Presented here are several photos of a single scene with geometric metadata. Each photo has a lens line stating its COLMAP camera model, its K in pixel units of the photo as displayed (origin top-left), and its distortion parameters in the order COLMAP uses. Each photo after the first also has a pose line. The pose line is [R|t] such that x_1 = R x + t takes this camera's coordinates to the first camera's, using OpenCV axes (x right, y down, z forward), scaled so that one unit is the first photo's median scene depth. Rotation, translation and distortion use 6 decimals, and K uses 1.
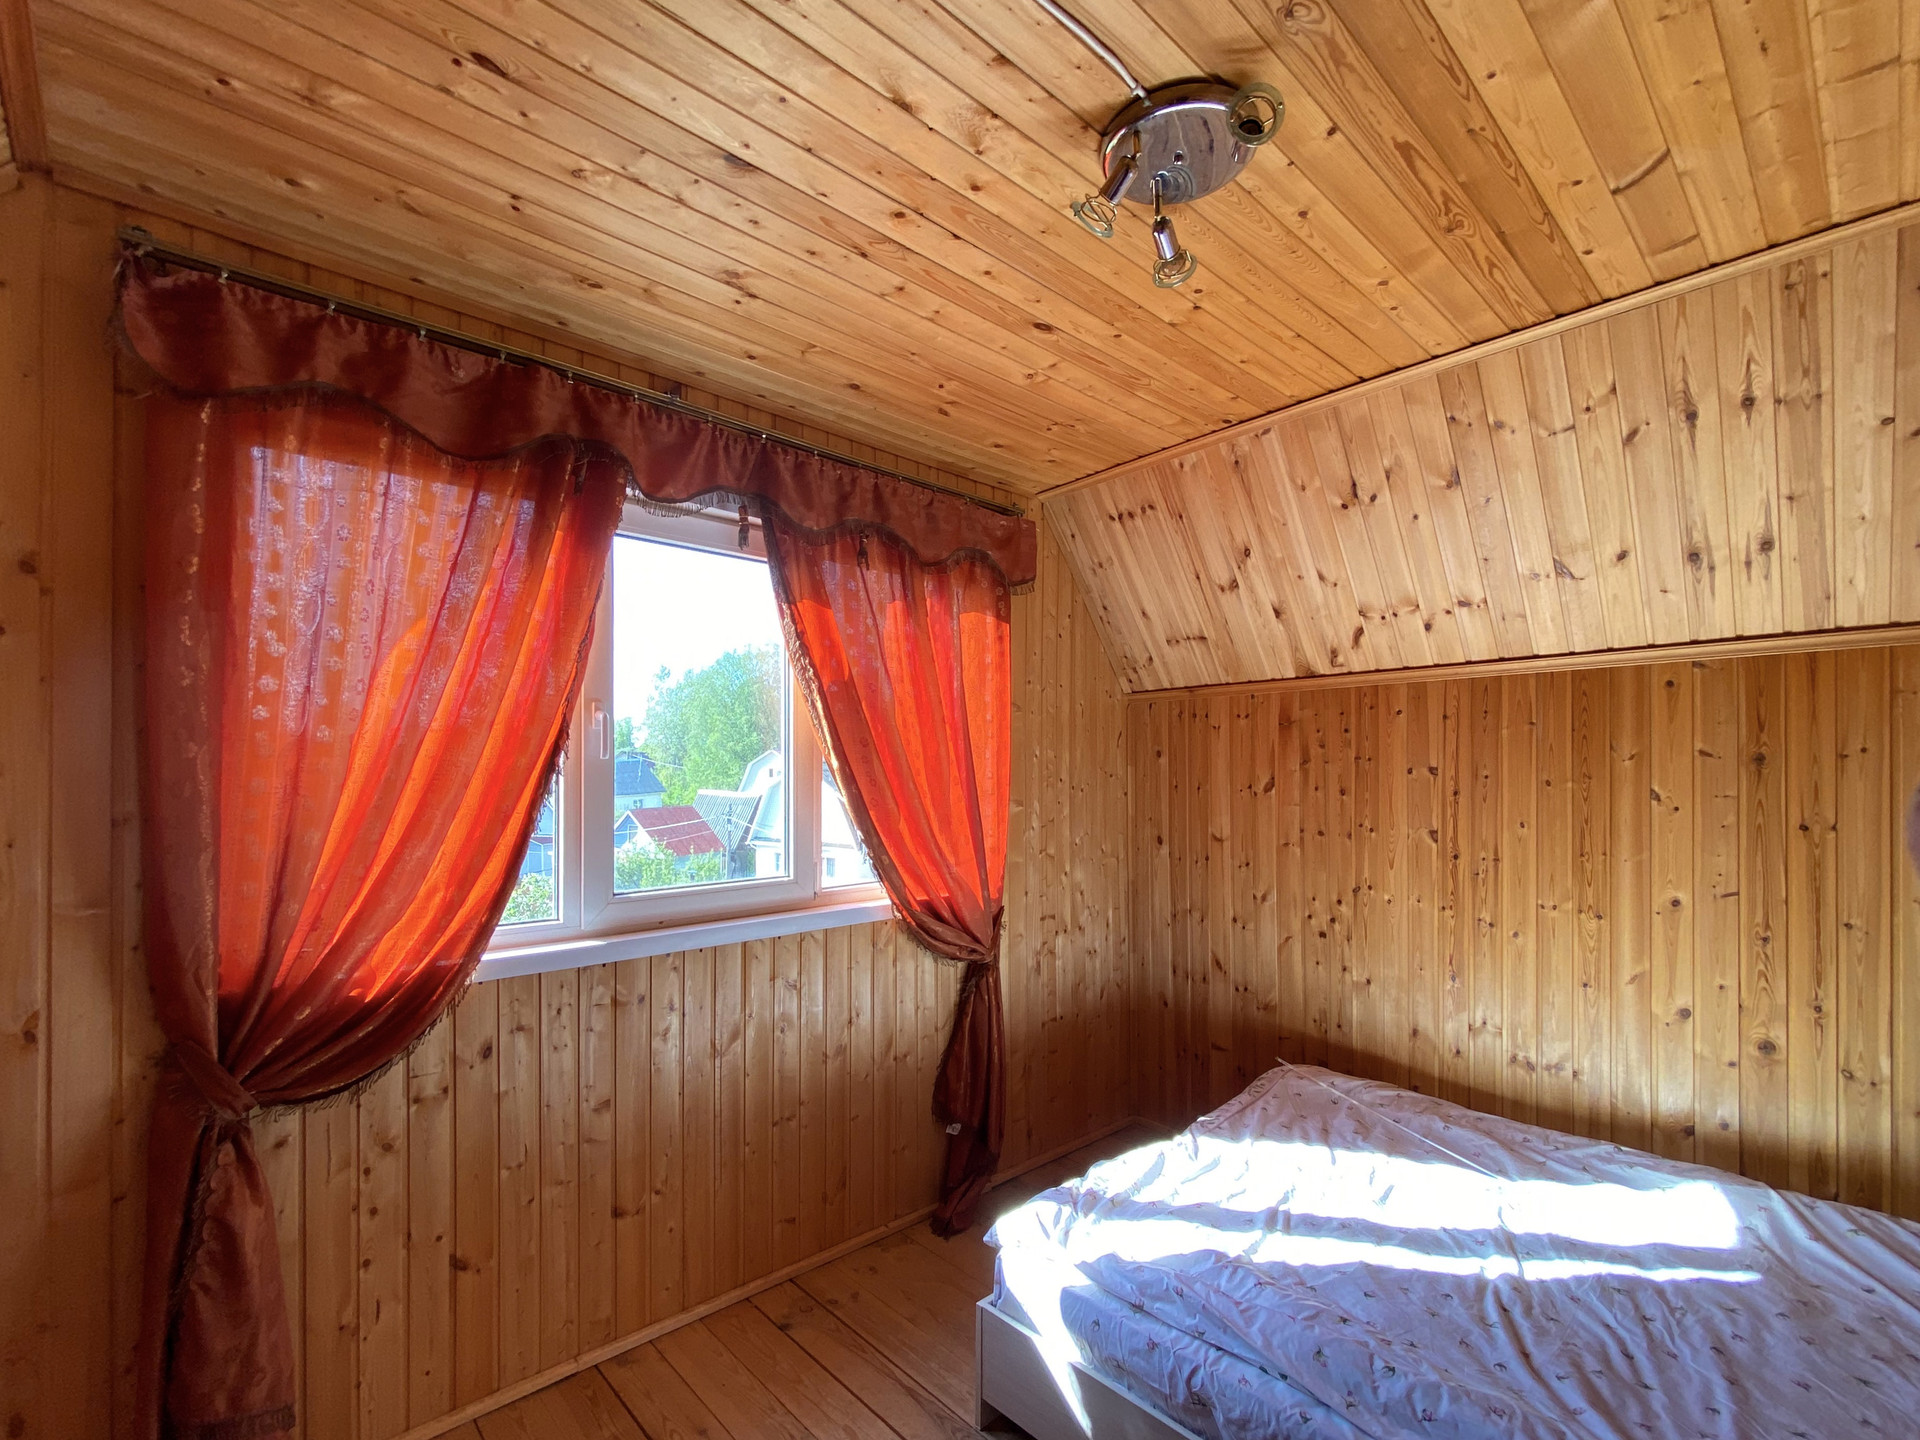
lens RADIAL K [[870.8, 0, 949.7], [0, 870.8, 770.8], [0, 0, 1]] dist [0.000462, 0.000648]
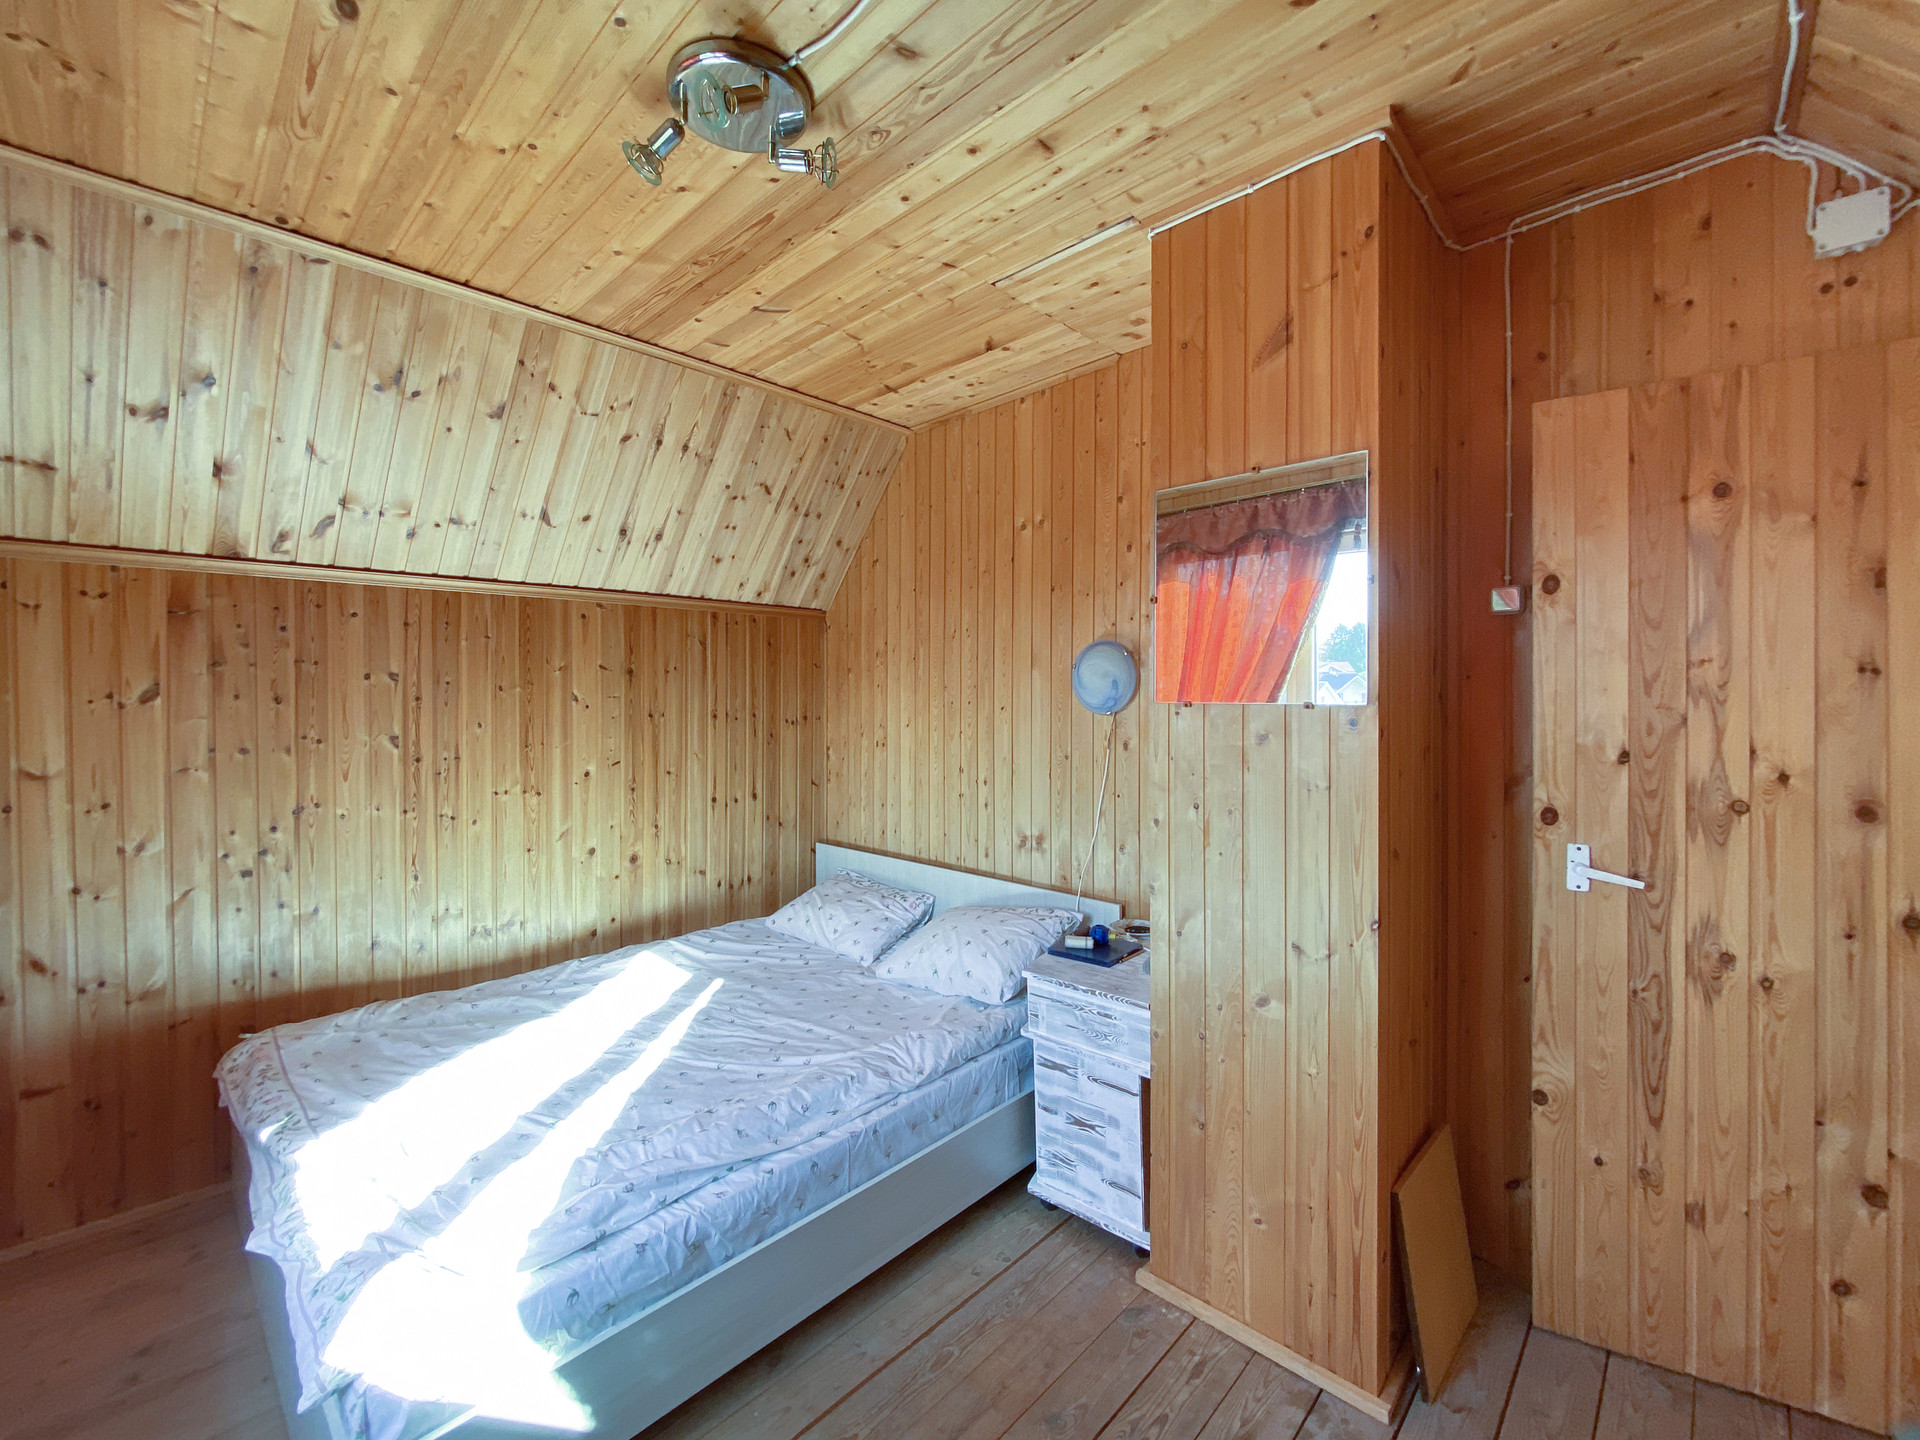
lens RADIAL K [[792.0, 0, 959.9], [0, 792.0, 700.0], [0, 0, 1]] dist [0.002582, 0.000683]
pose [[-0.059475, -0.008770, 0.998191, -0.439933], [0.000191, 0.999961, 0.008797, 0.020804], [-0.998230, 0.000713, -0.059471, 0.450258]]
